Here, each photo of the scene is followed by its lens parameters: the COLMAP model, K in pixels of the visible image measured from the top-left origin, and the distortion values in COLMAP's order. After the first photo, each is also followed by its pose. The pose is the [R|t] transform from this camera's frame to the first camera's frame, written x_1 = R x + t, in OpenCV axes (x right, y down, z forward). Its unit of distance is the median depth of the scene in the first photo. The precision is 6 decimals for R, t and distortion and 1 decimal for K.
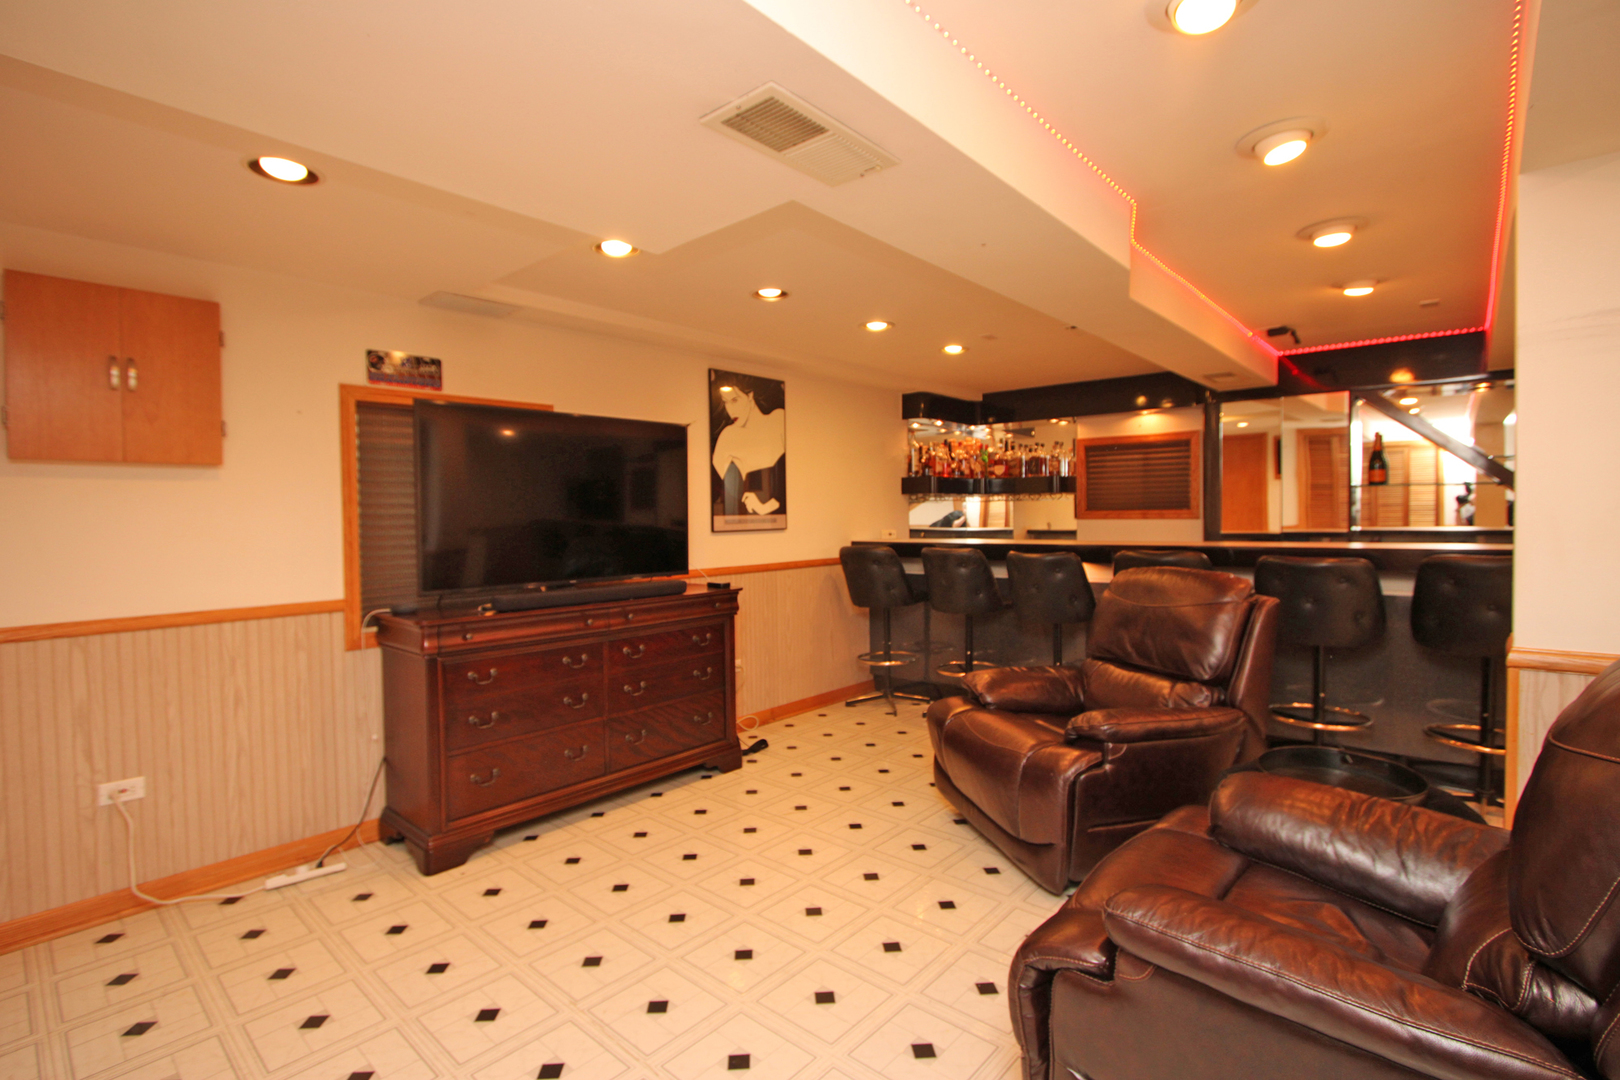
lens RADIAL K [[763.5, 0, 813.1], [0, 763.5, 530.8], [0, 0, 1]] dist [-0.019865, 0.000930]
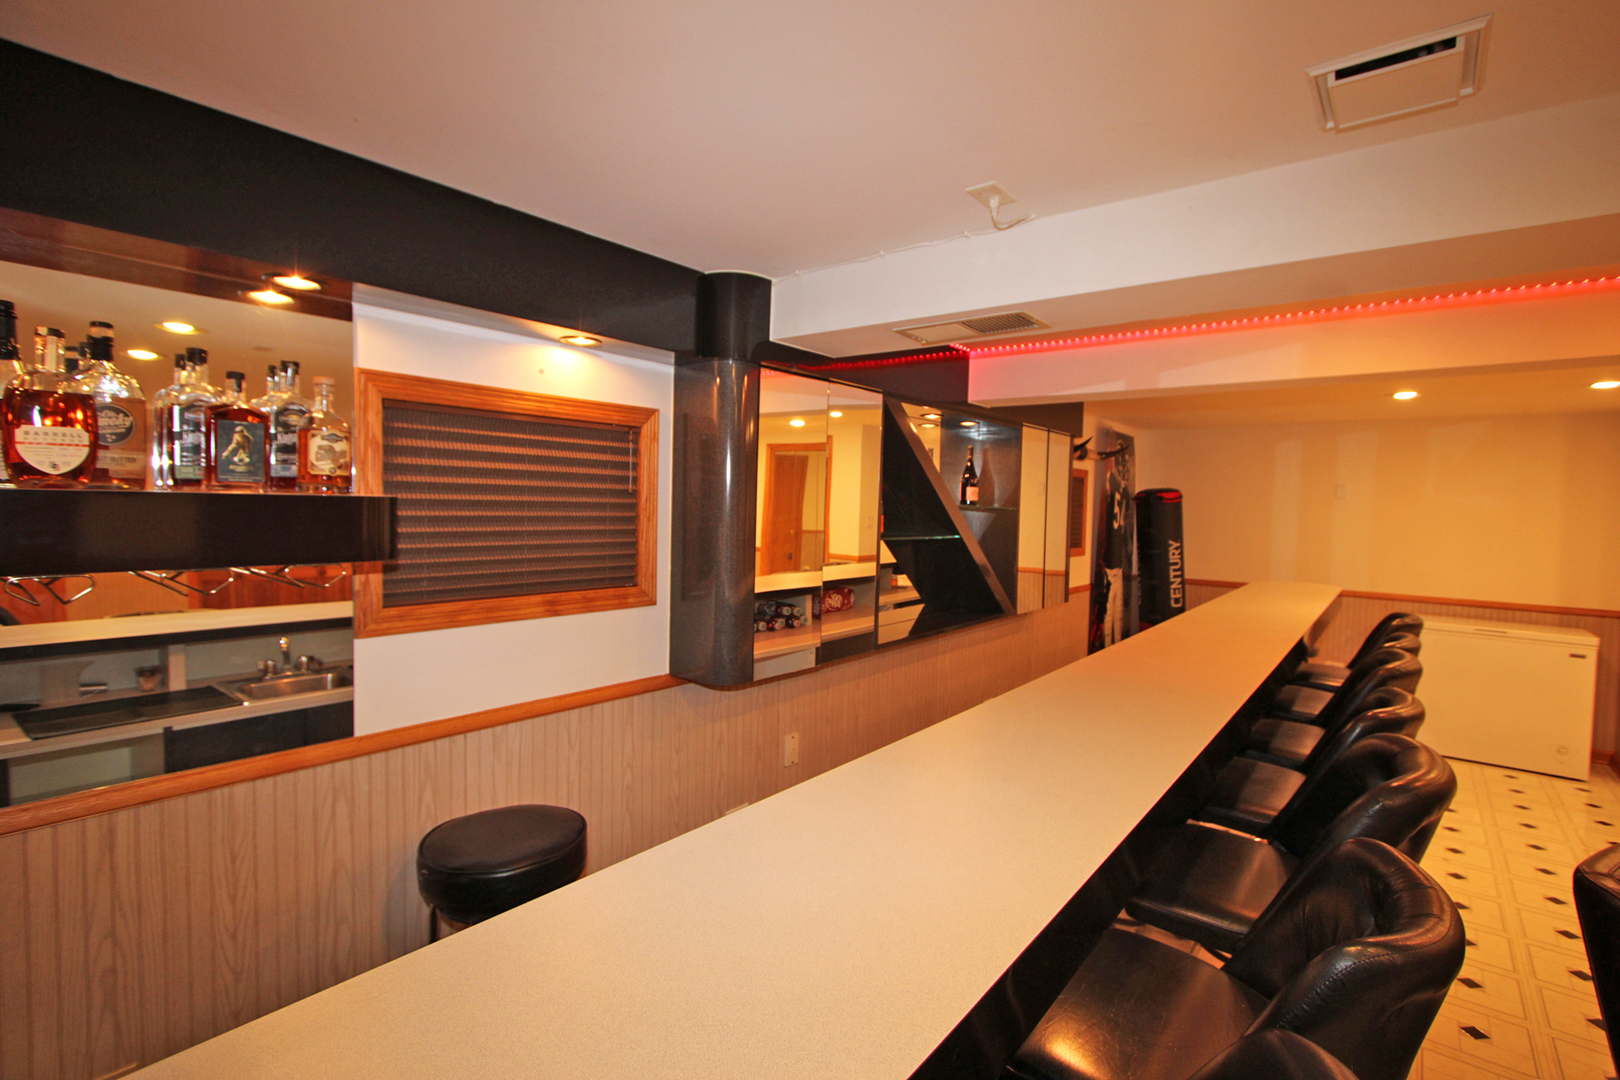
lens RADIAL K [[763.5, 0, 813.1], [0, 763.5, 530.8], [0, 0, 1]] dist [-0.019865, 0.000930]
pose [[-0.061094, -0.028190, 0.997734, 0.043430], [-0.002847, 0.999602, 0.028068, -0.069730], [-0.998128, -0.001126, -0.061150, 0.891997]]
